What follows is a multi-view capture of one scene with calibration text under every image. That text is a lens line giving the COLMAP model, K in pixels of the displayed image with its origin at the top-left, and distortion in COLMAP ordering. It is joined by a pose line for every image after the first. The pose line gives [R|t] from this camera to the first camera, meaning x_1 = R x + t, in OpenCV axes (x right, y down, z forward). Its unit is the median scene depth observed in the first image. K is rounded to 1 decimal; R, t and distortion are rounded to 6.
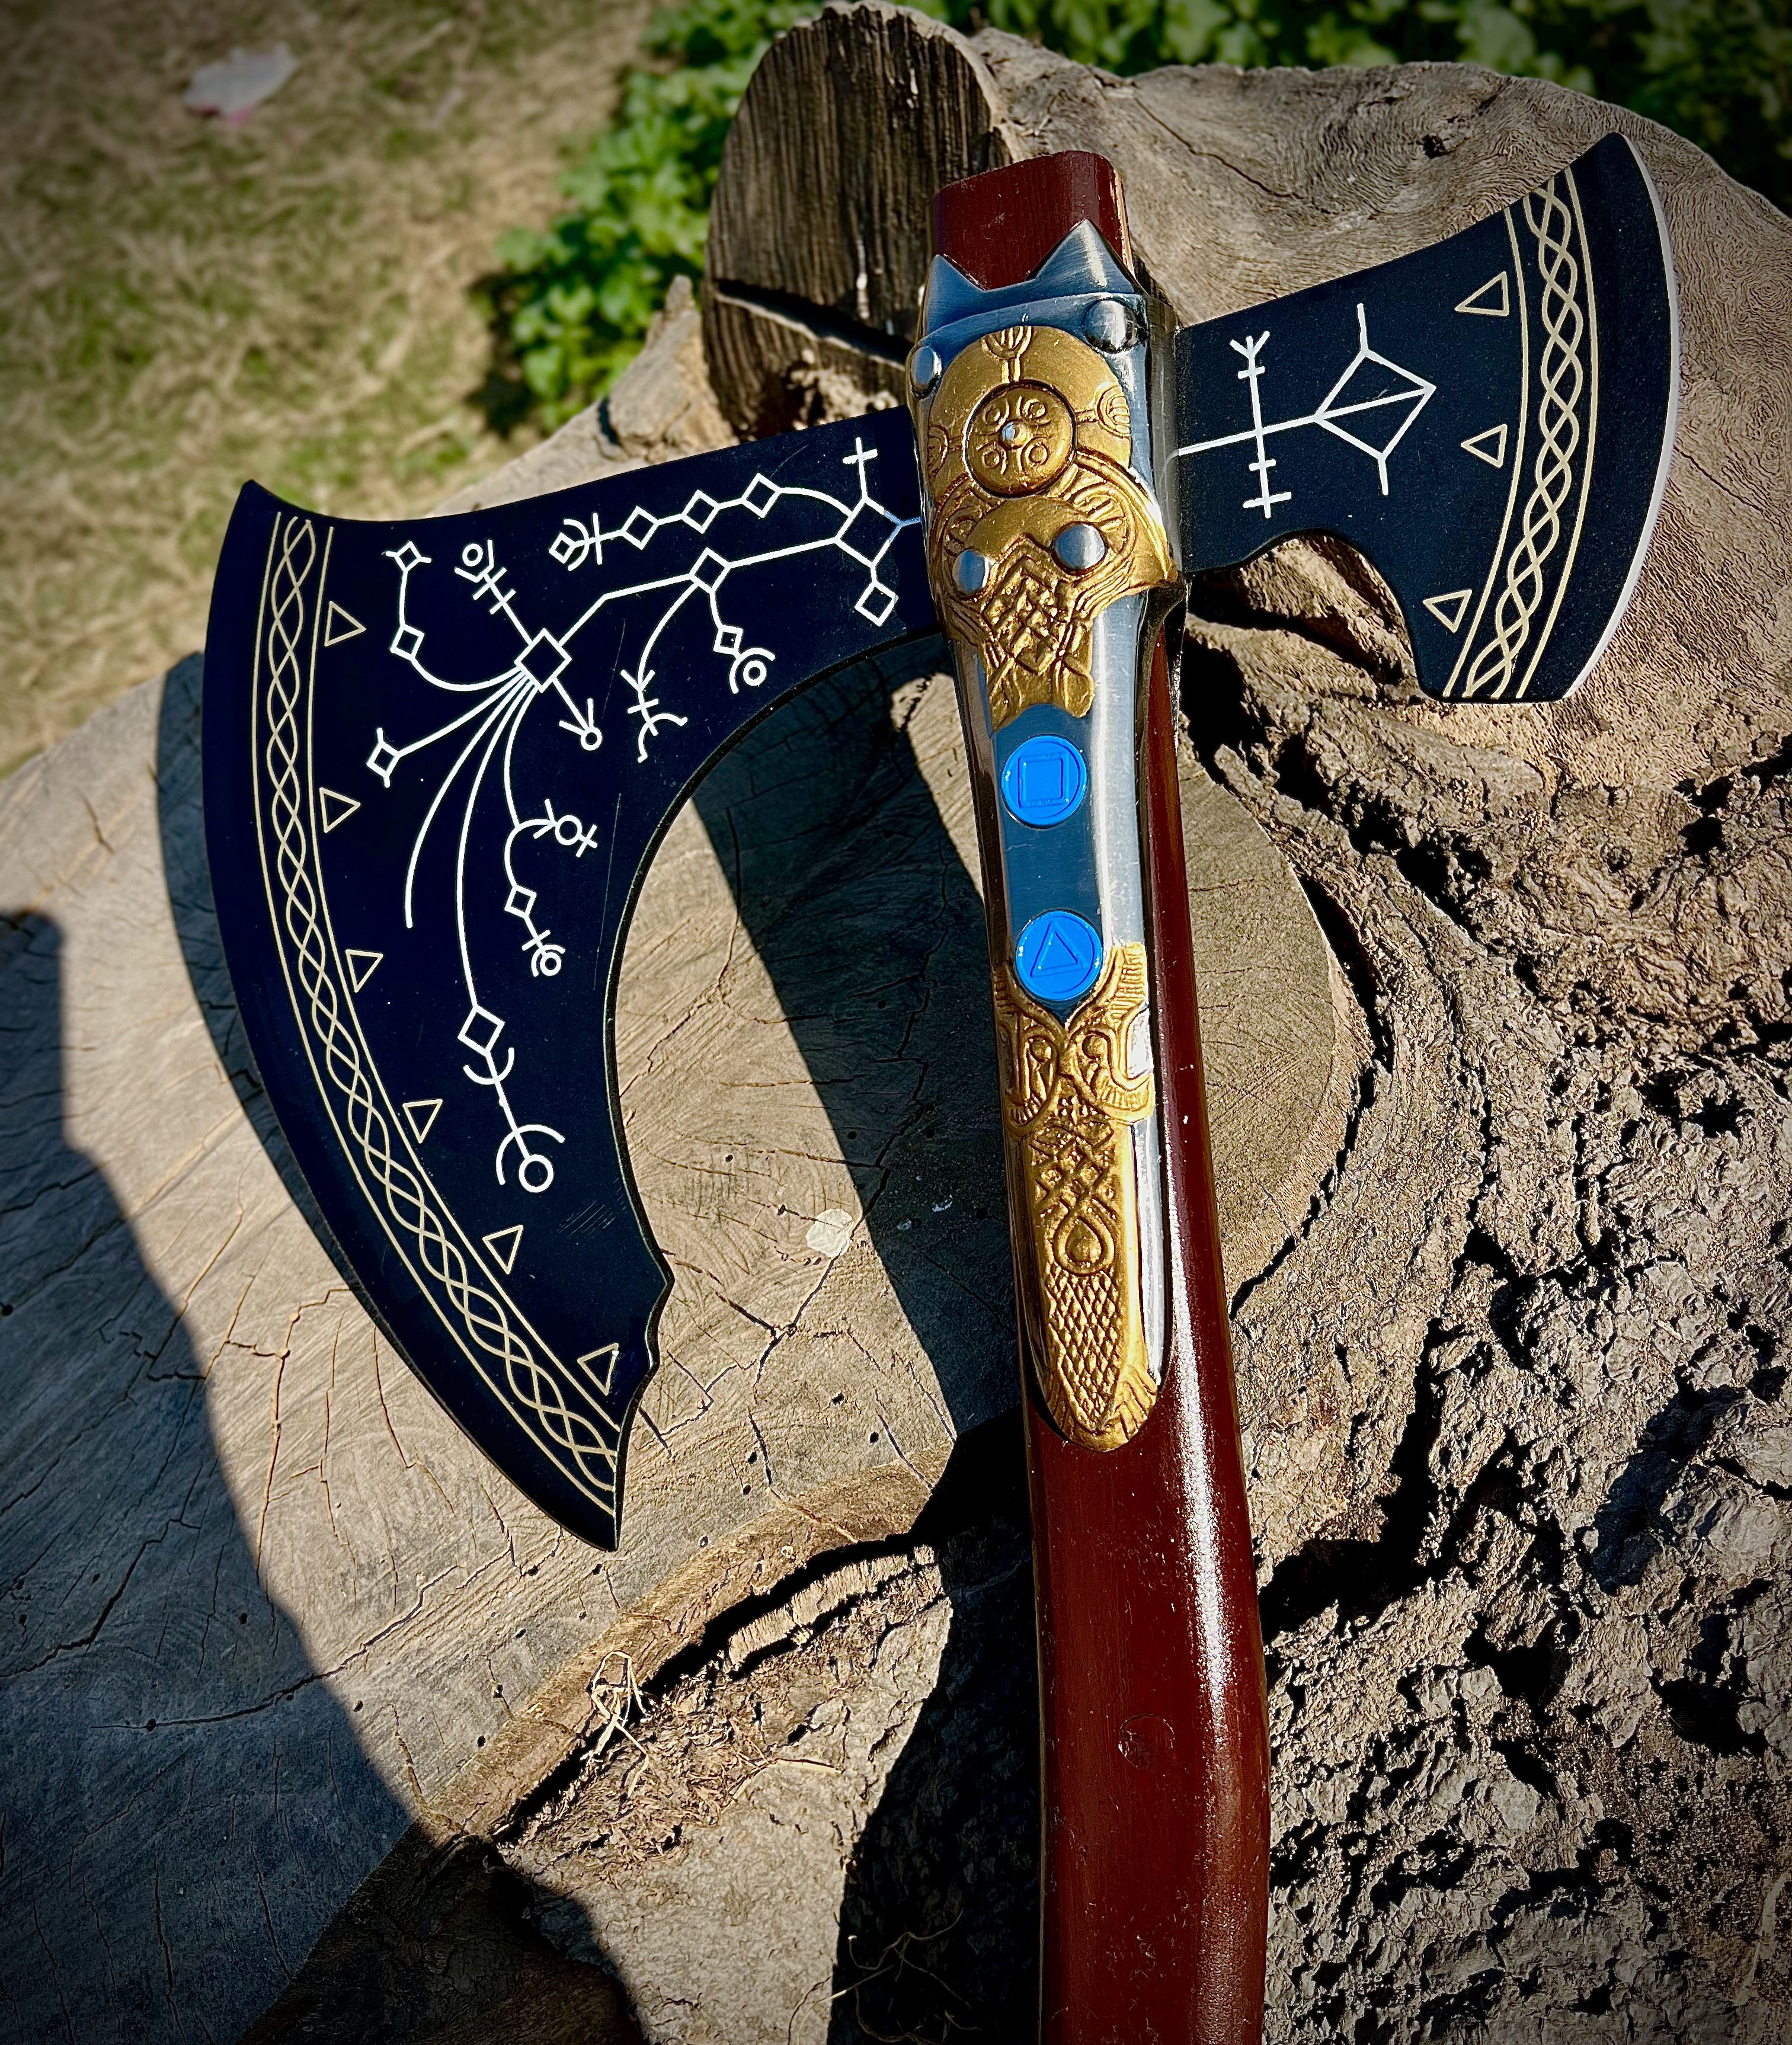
lens RADIAL K [[1773.6, 0, 891.9], [0, 1773.6, 1061.8], [0, 0, 1]] dist [0.015093, -0.031723]
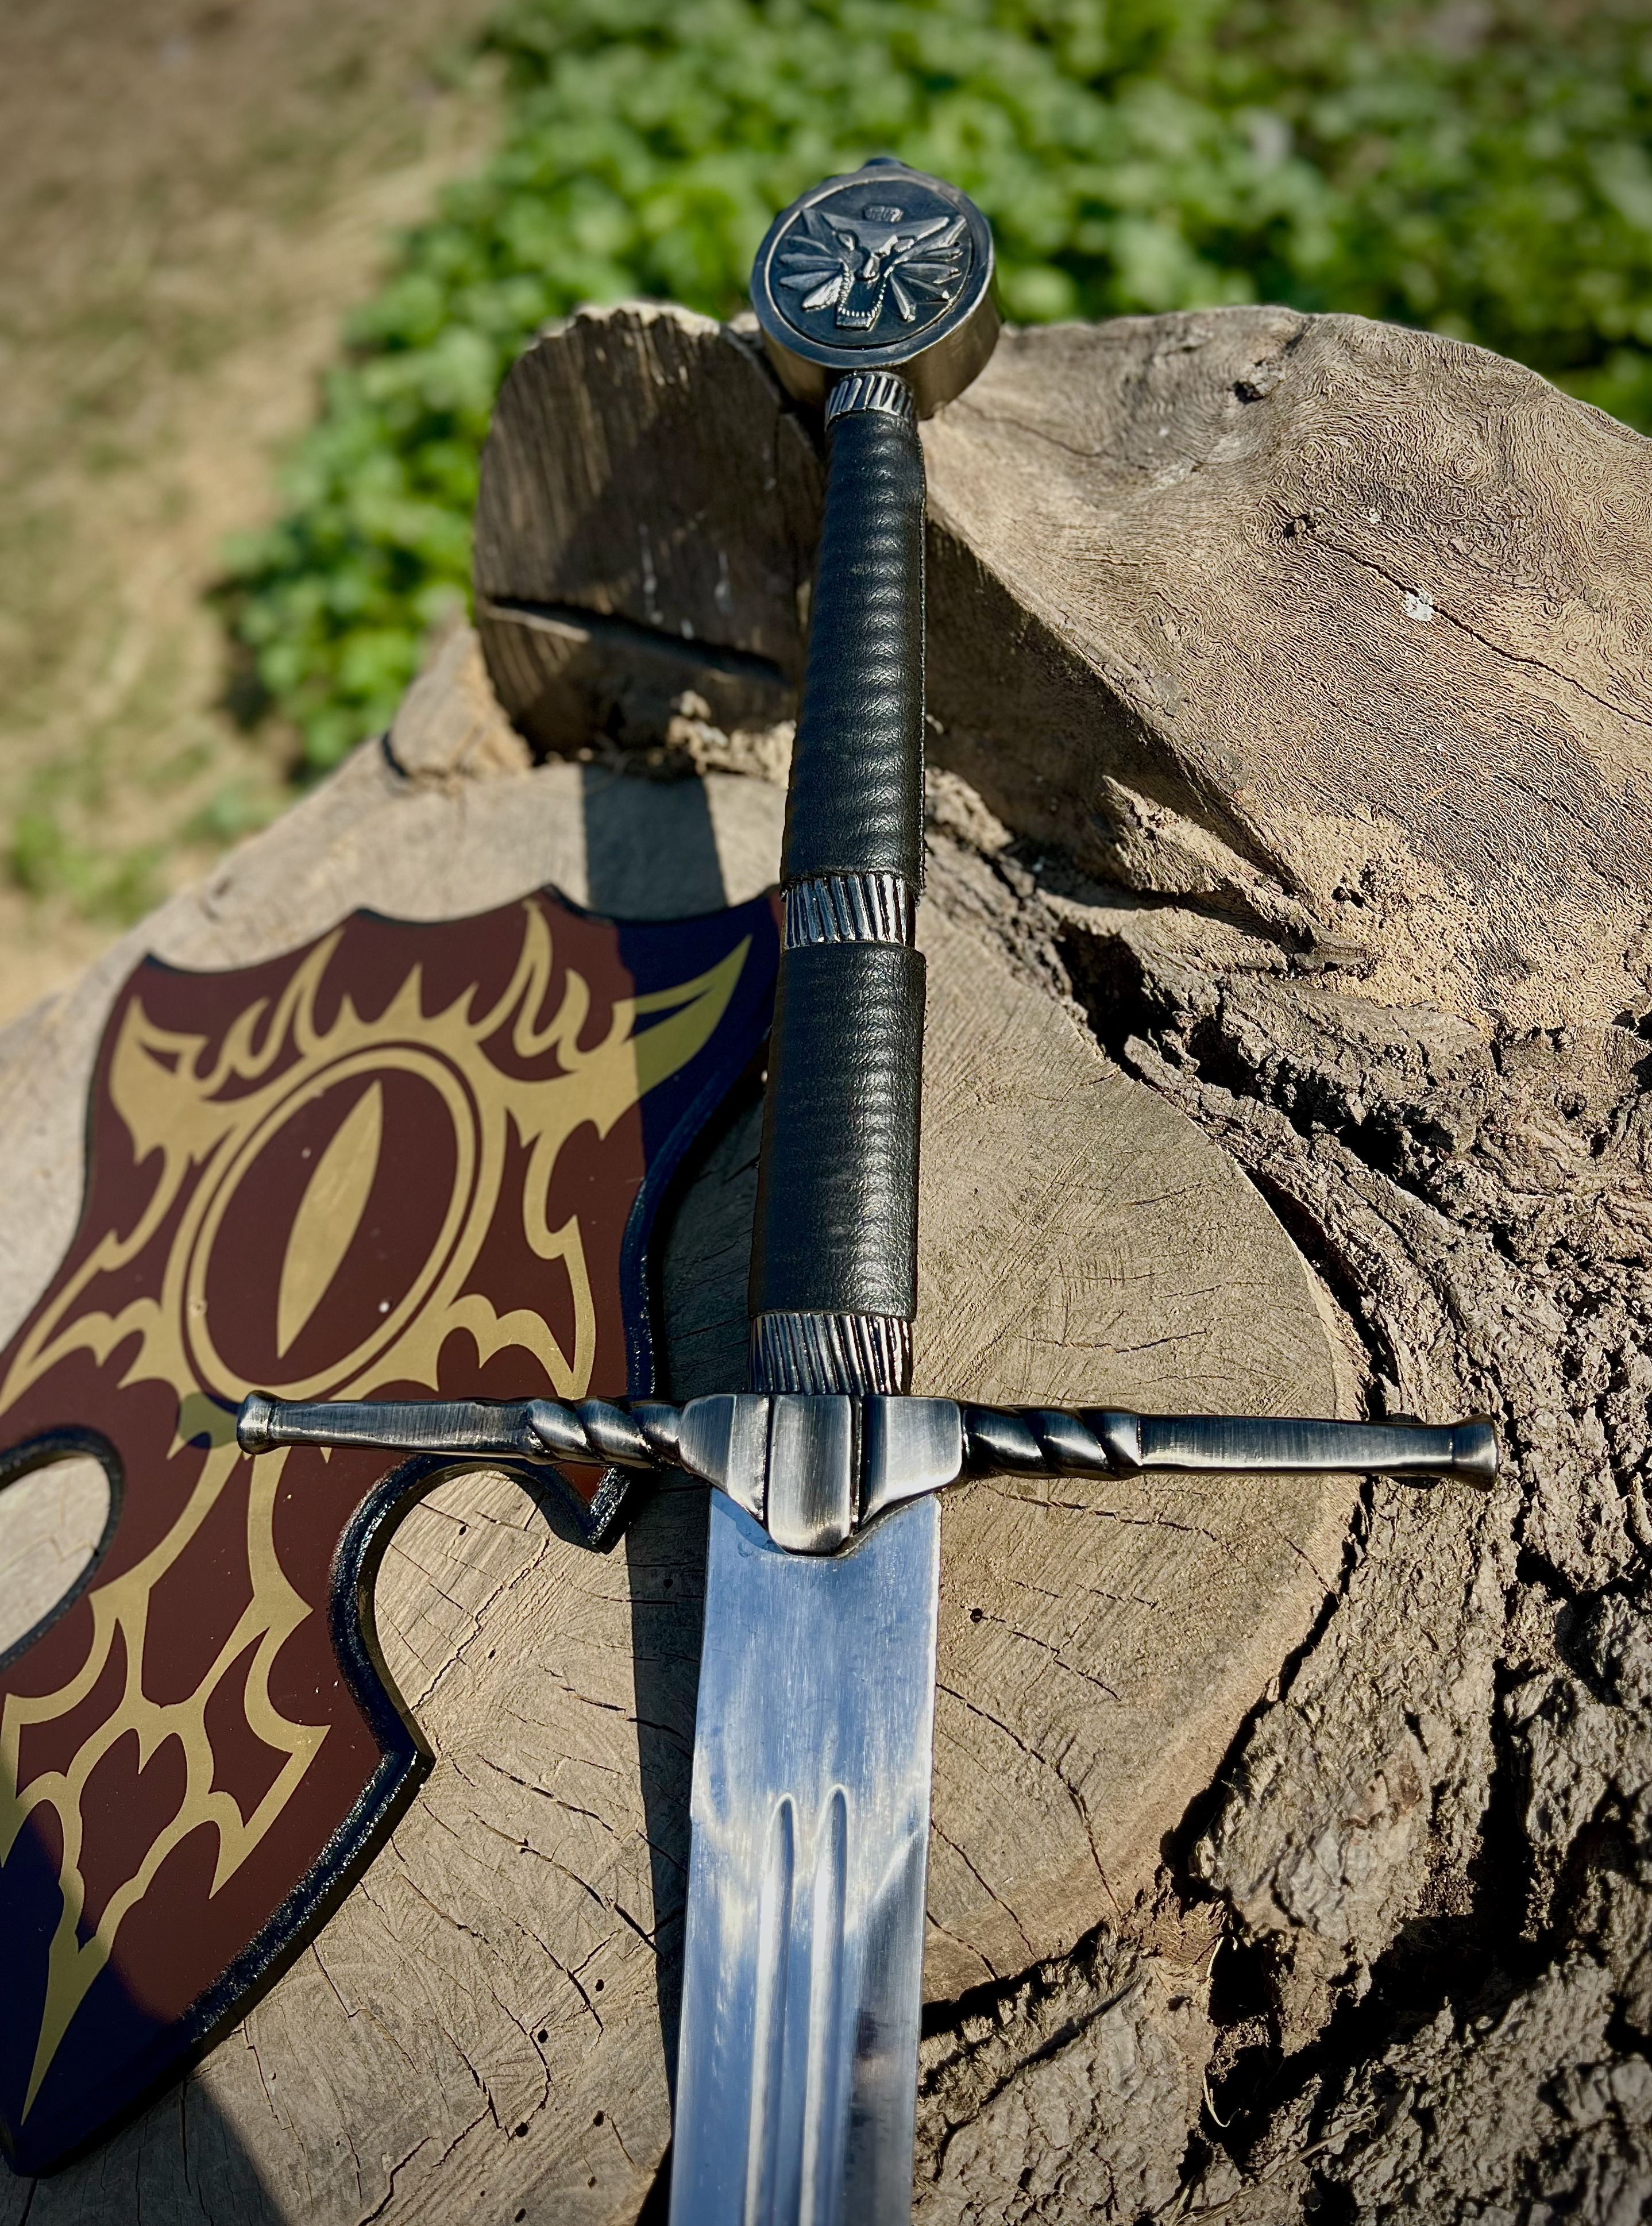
lens RADIAL K [[1708.8, 0, 842.0], [0, 1708.8, 1127.6], [0, 0, 1]] dist [0.022243, -0.040414]
pose [[0.984853, -0.145957, 0.093596, -0.056750], [0.152060, 0.986441, -0.061746, -0.106405], [-0.083315, 0.075043, 0.993694, 0.137513]]
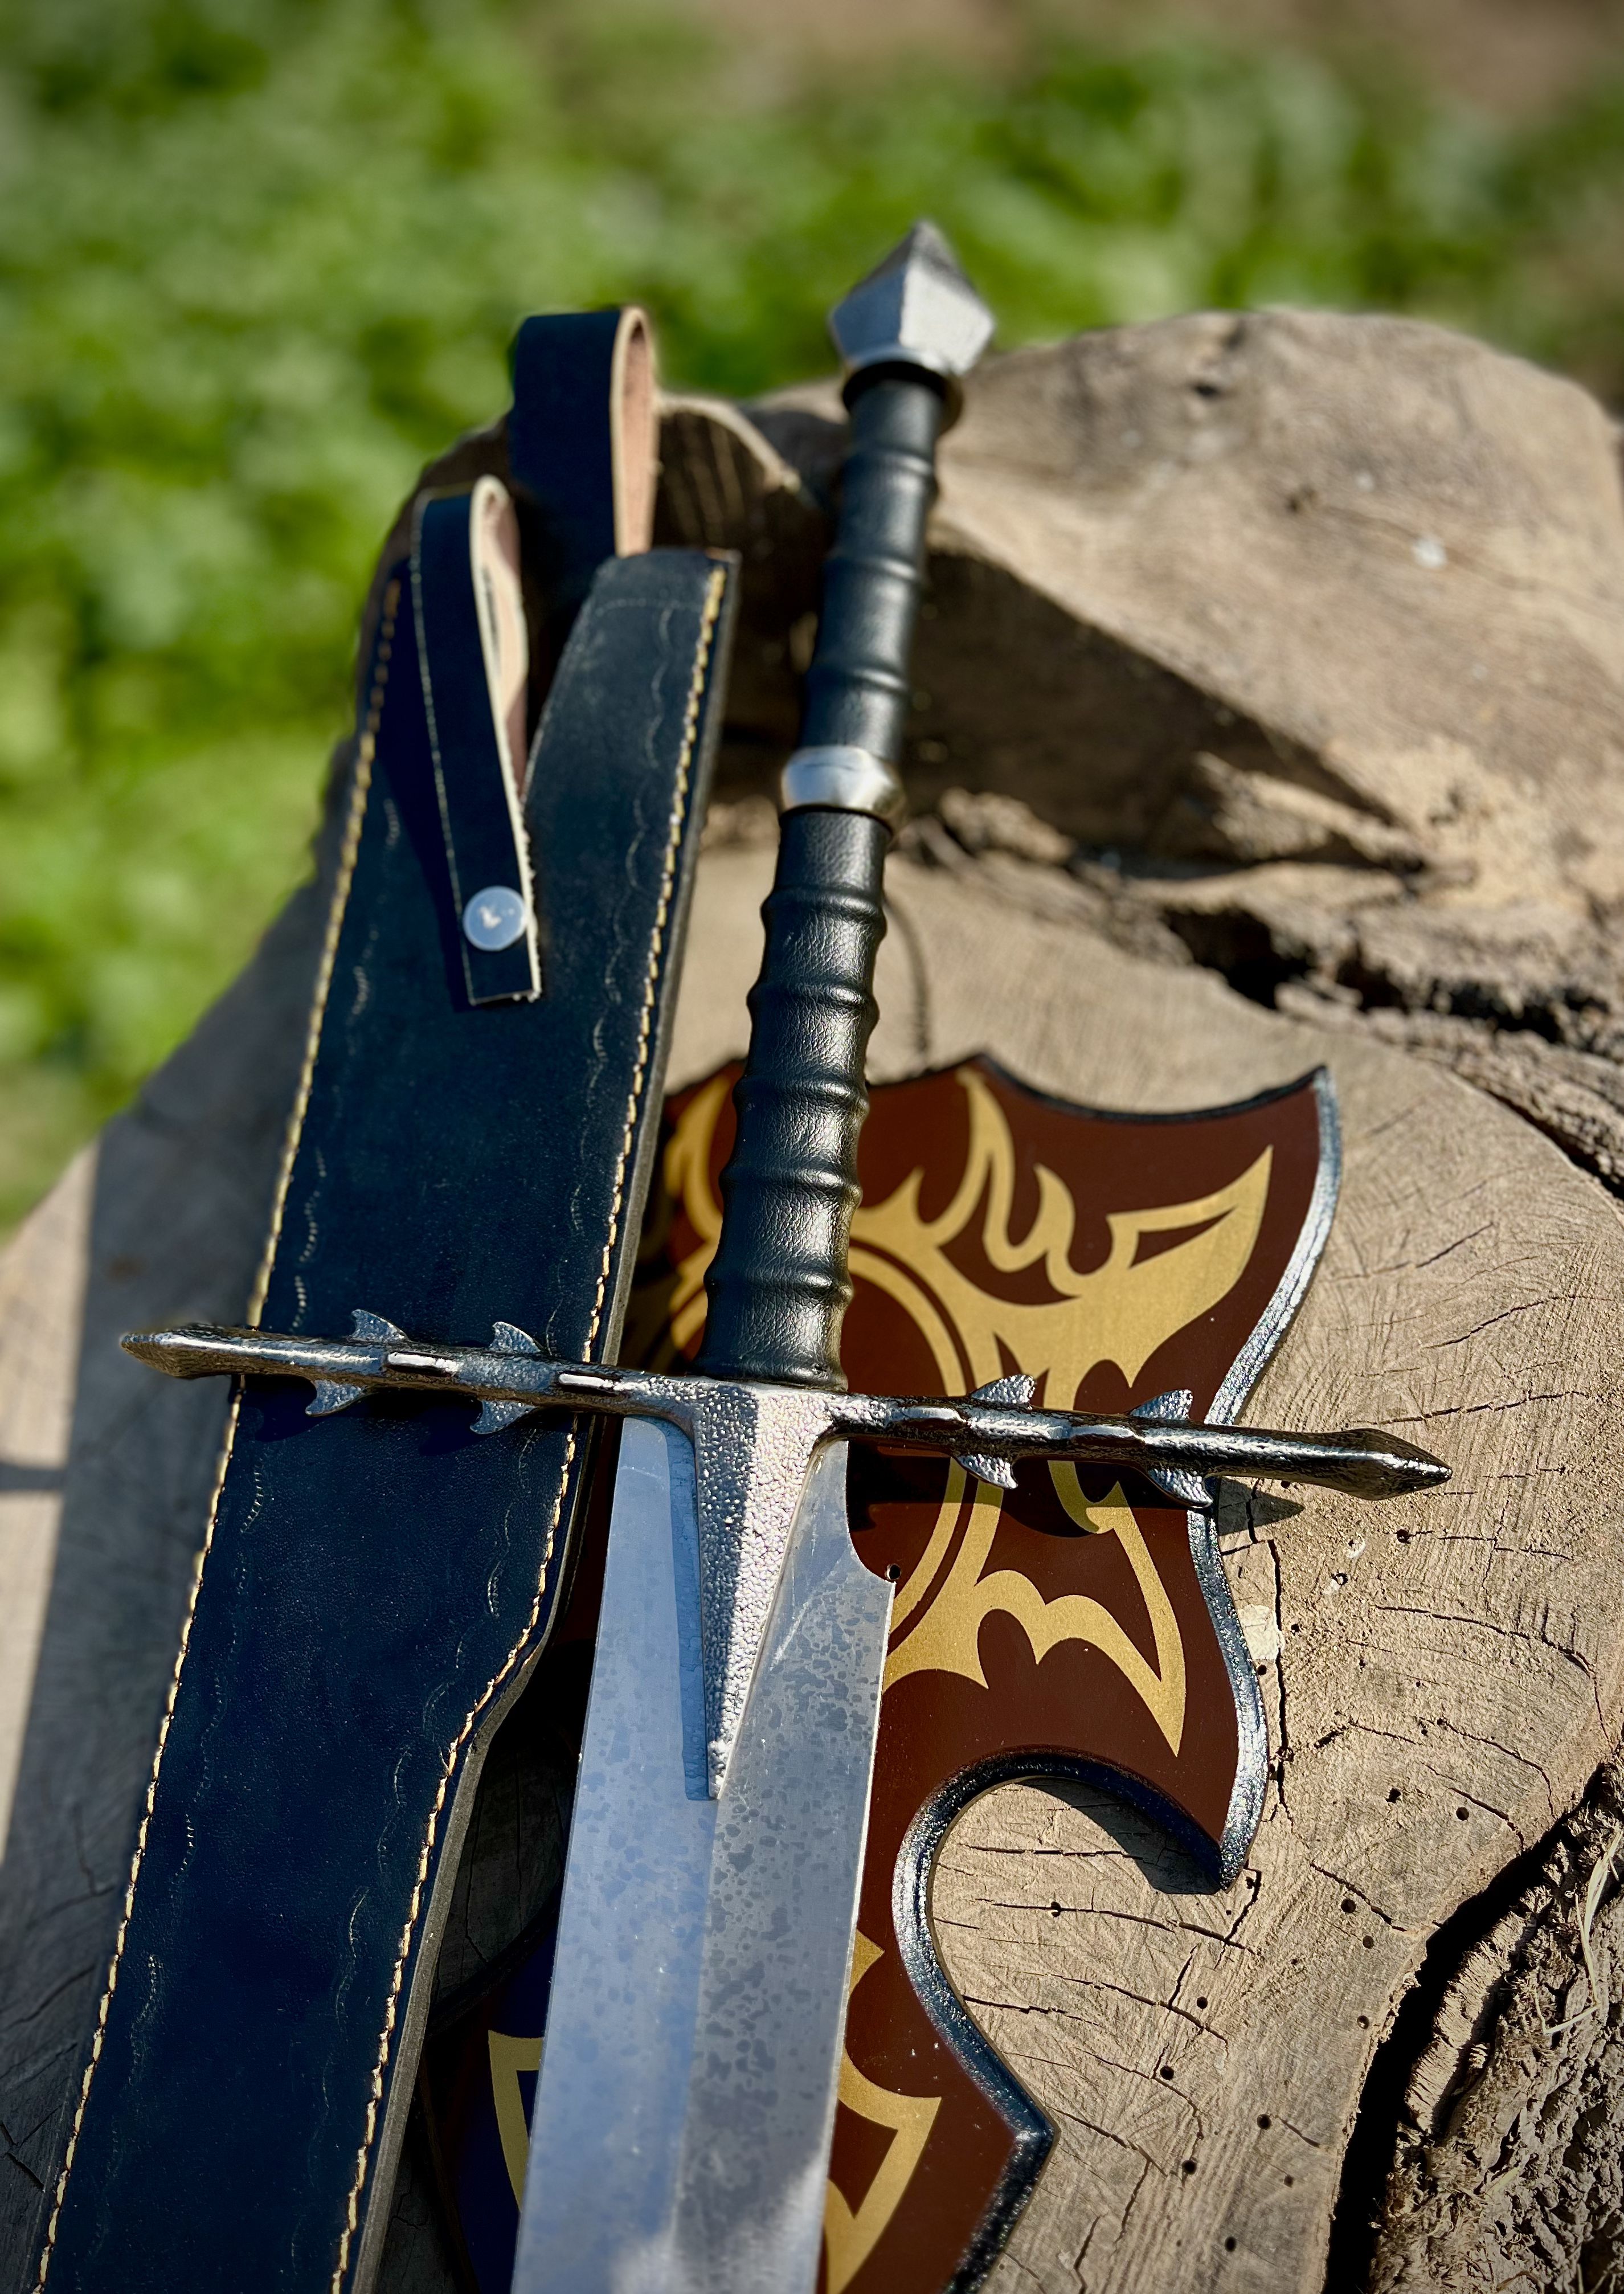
lens RADIAL K [[1759.8, 0, 818.4], [0, 1759.8, 1164.8], [0, 0, 1]] dist [-0.001513, -0.013521]
pose [[0.849504, -0.386255, 0.359373, -0.450569], [0.416082, 0.909306, -0.006232, -0.205173], [-0.324373, 0.154823, 0.933173, 0.202054]]
